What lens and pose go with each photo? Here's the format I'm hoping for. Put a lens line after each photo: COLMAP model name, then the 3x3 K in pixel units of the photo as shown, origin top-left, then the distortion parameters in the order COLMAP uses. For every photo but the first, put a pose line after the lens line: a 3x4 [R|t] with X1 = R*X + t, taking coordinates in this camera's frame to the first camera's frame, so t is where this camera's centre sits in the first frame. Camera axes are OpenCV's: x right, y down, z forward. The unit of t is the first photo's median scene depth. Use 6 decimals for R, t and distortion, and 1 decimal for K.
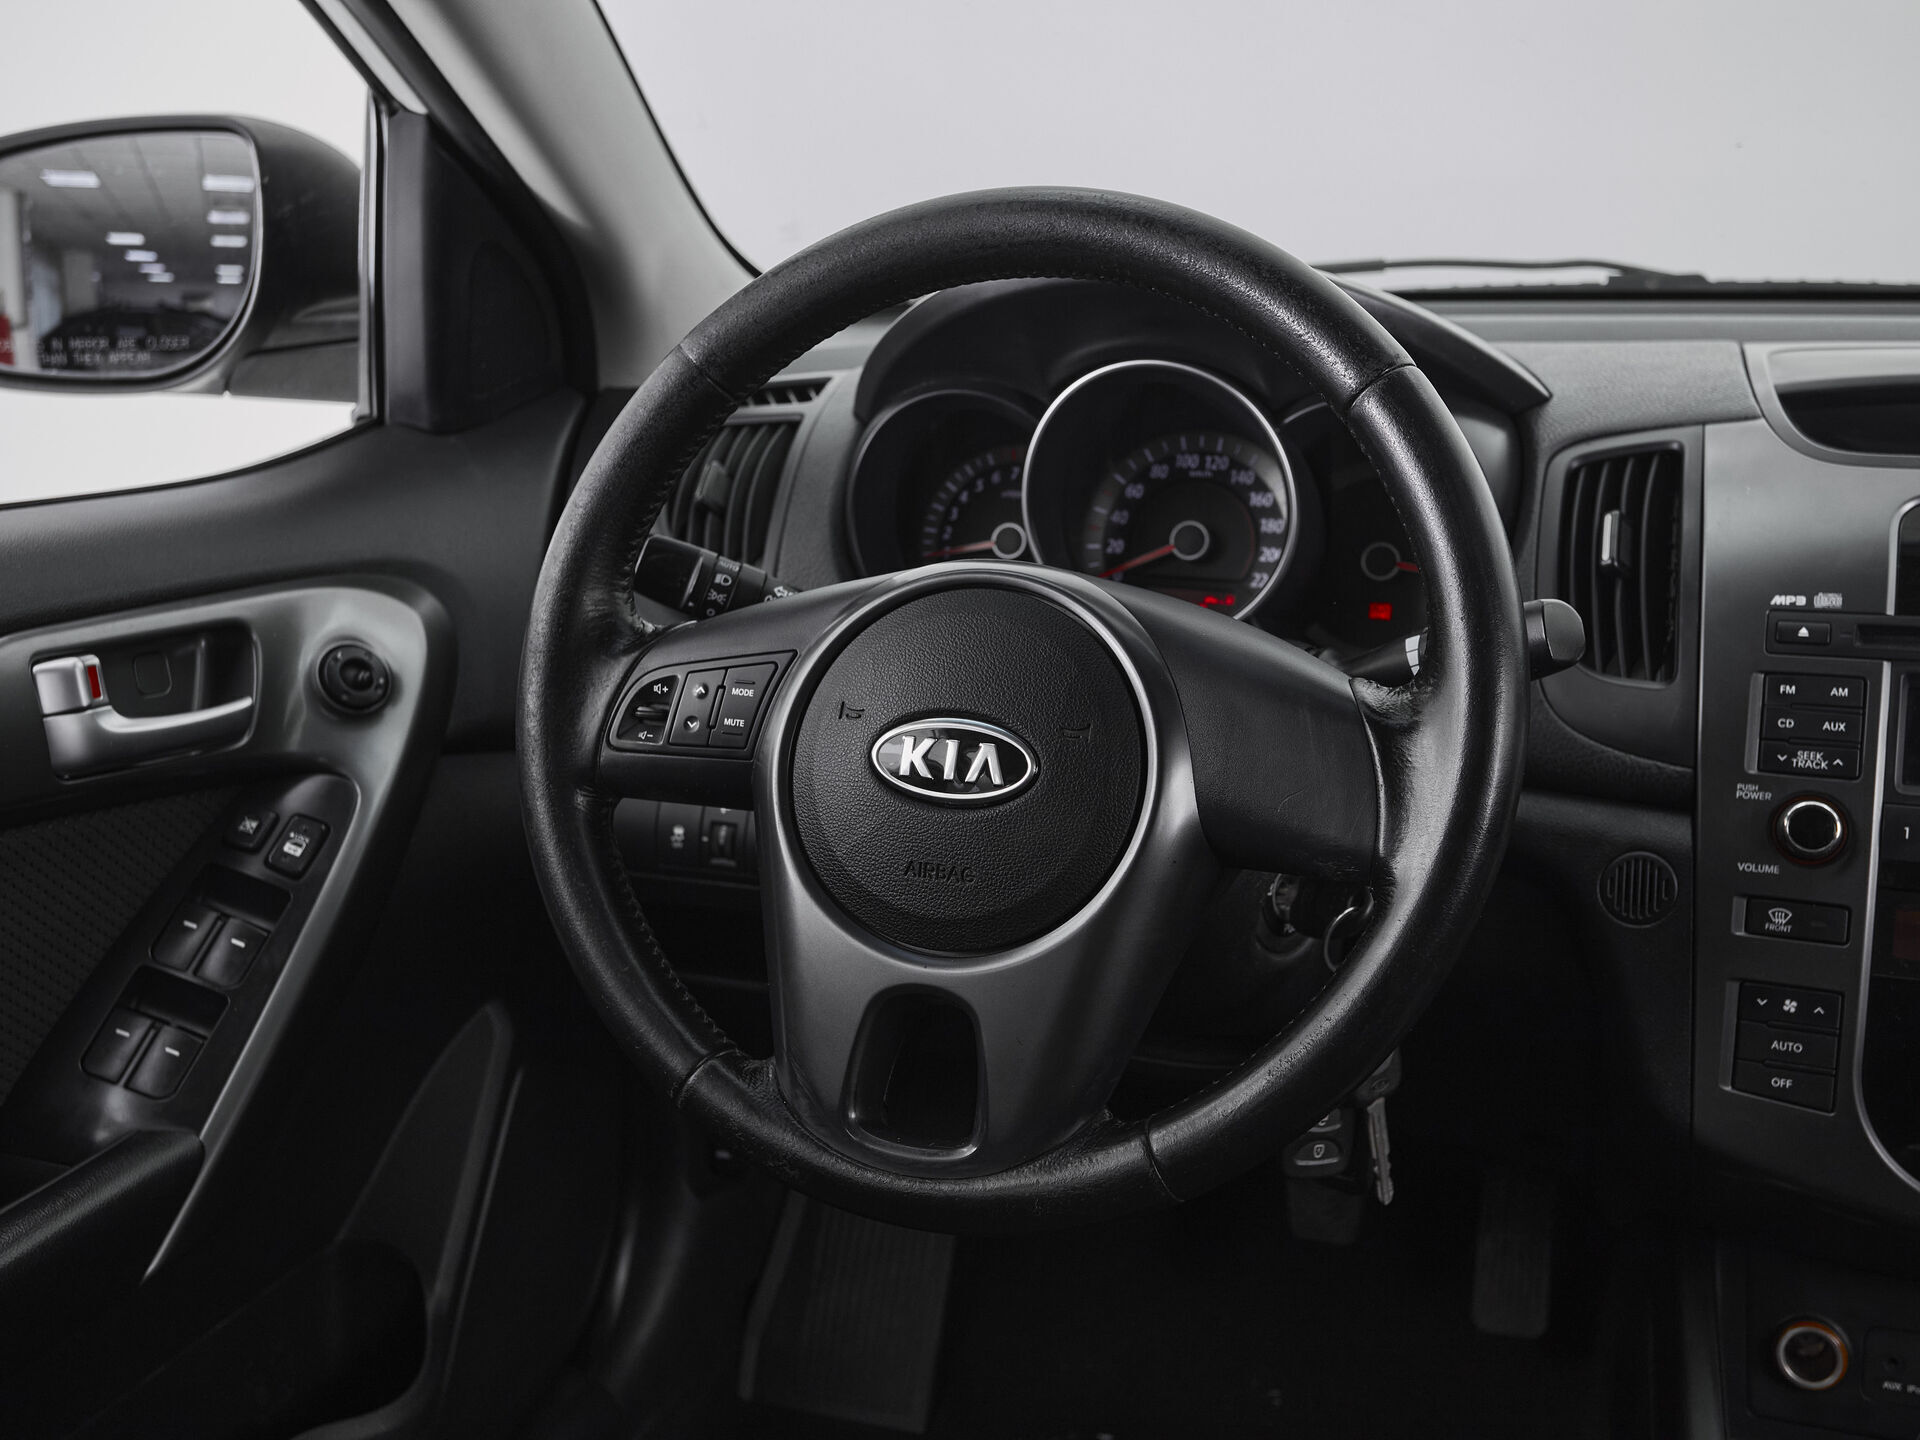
lens RADIAL K [[1971.2, 0, 956.4], [0, 1971.2, 725.4], [0, 0, 1]] dist [0.010777, 0.000000]
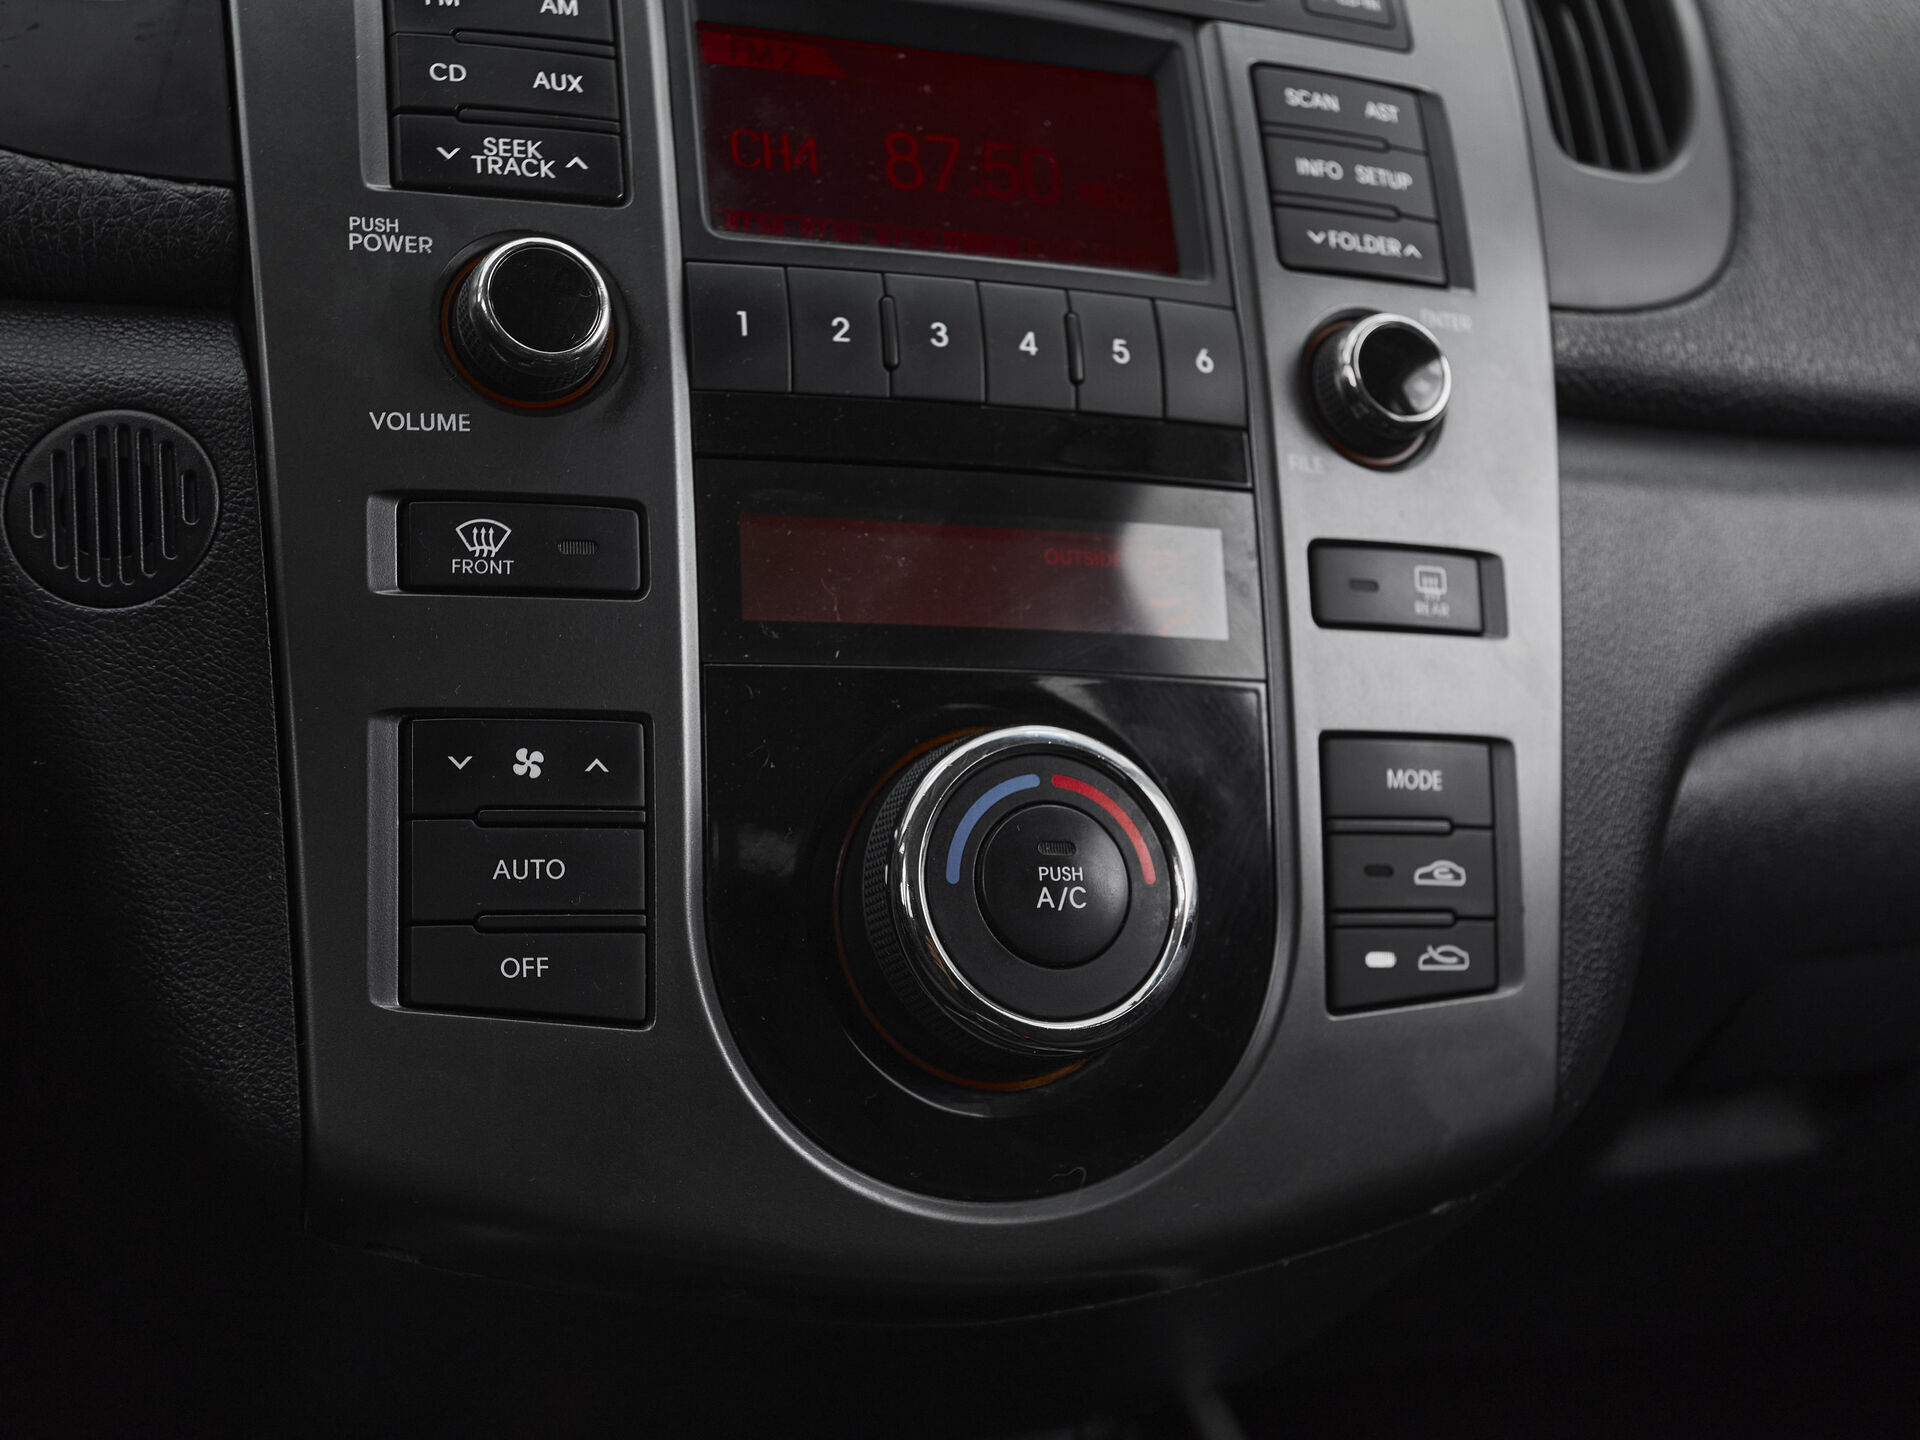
lens RADIAL K [[2849.2, 0, 962.2], [0, 2849.2, 737.4], [0, 0, 1]] dist [-0.032332, 0.000000]
pose [[0.737424, -0.014840, 0.675267, 0.107468], [0.096637, 0.991791, -0.083737, 0.185821], [-0.668481, 0.127006, 0.732805, 0.521772]]
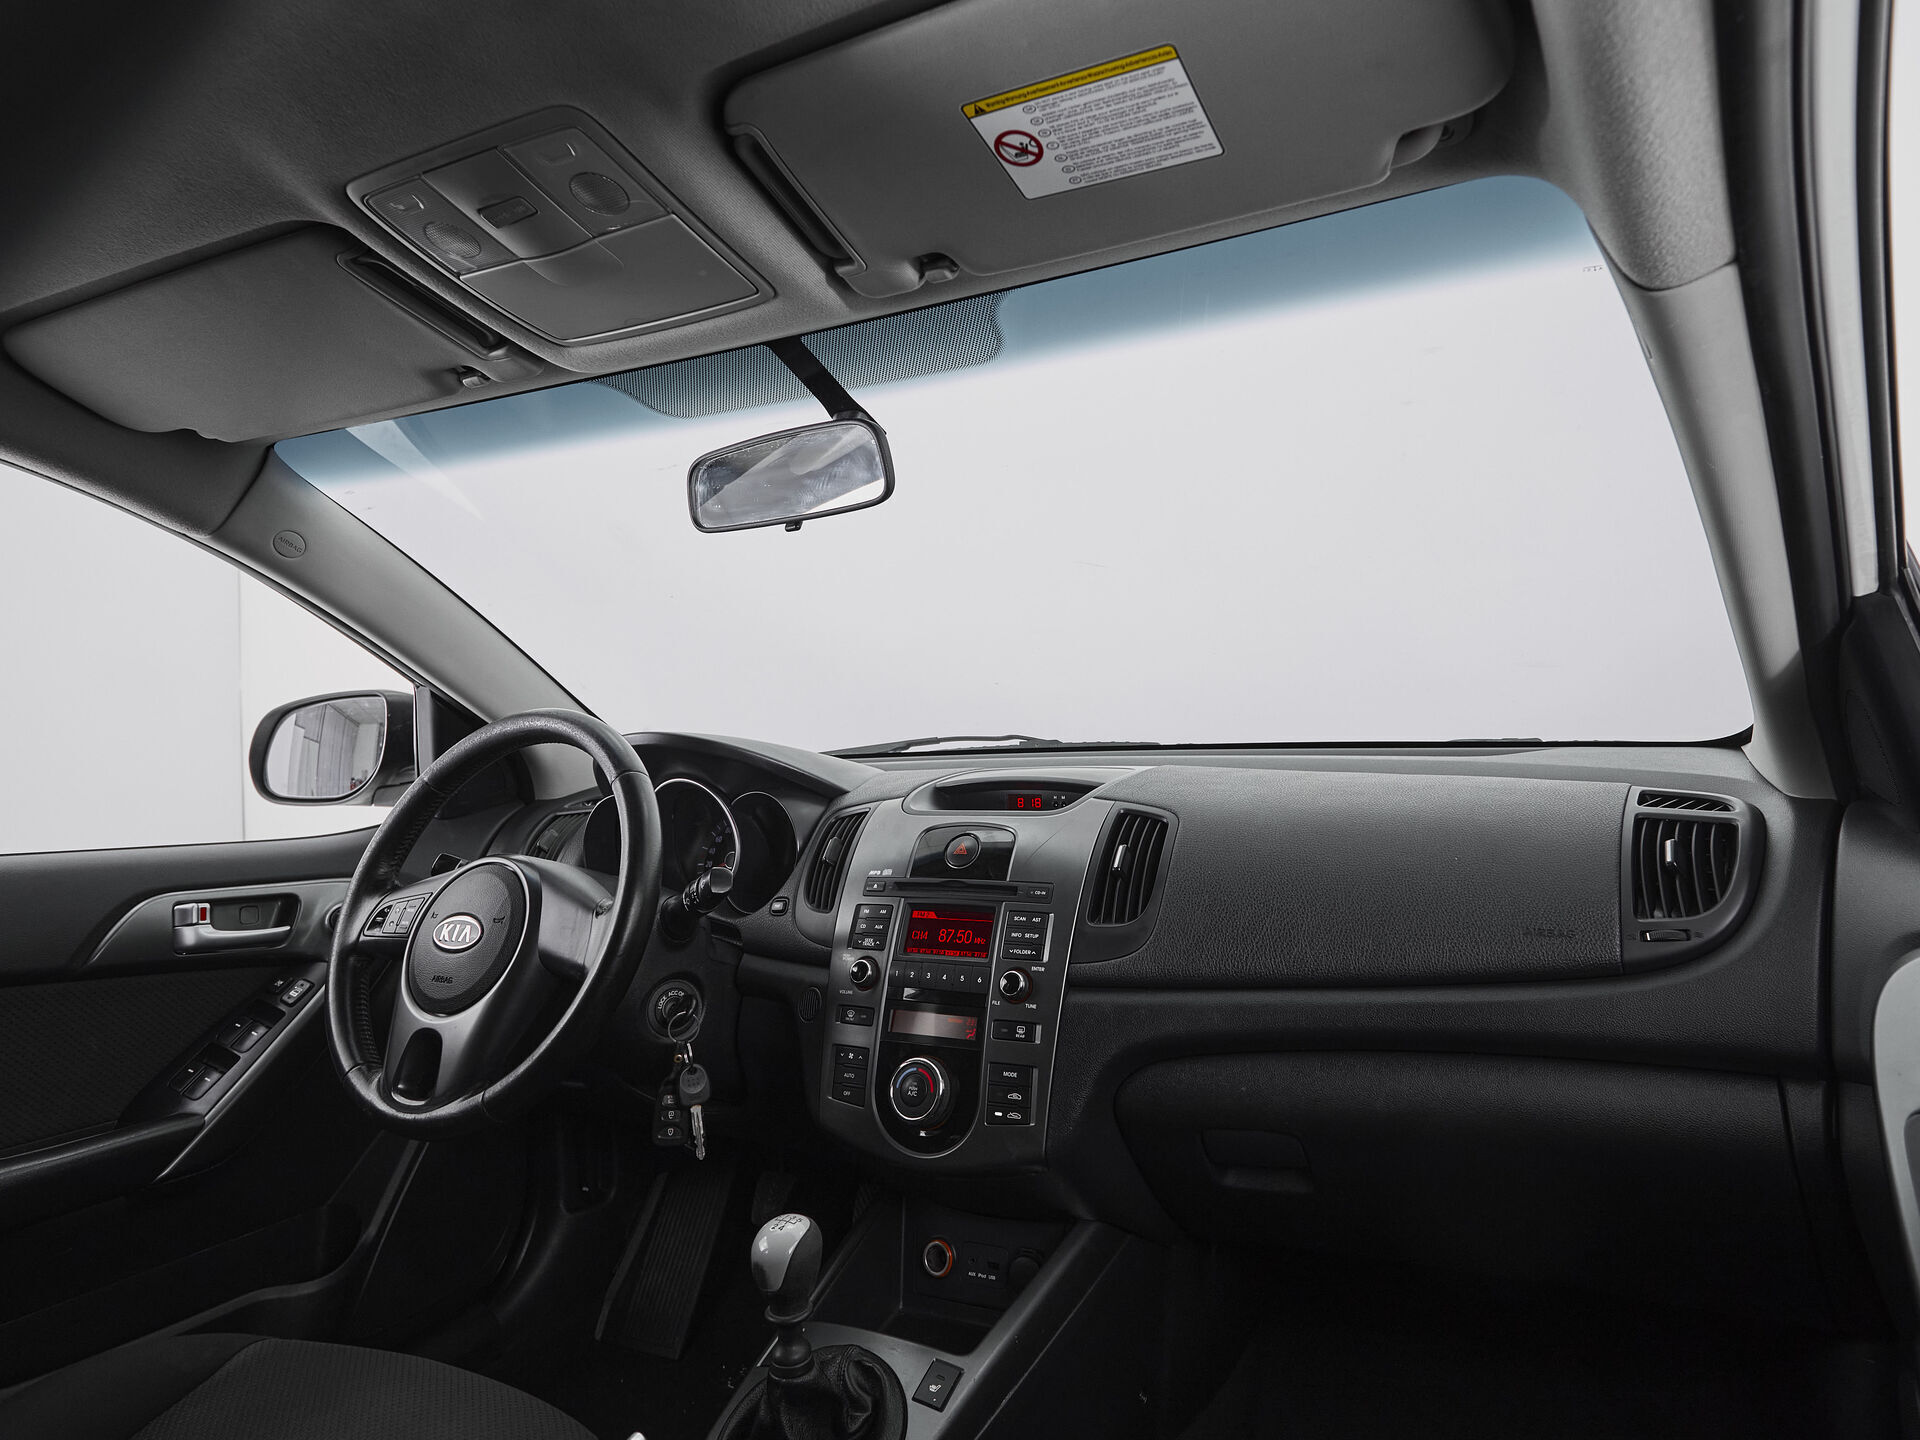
lens RADIAL K [[1153.1, 0, 994.0], [0, 1153.1, 633.5], [0, 0, 1]] dist [0.002558, 0.002909]
pose [[0.992106, -0.035010, -0.120414, 0.732528], [-0.006409, 0.944827, -0.327506, 0.113733], [0.125236, 0.325693, 0.937145, -0.343471]]
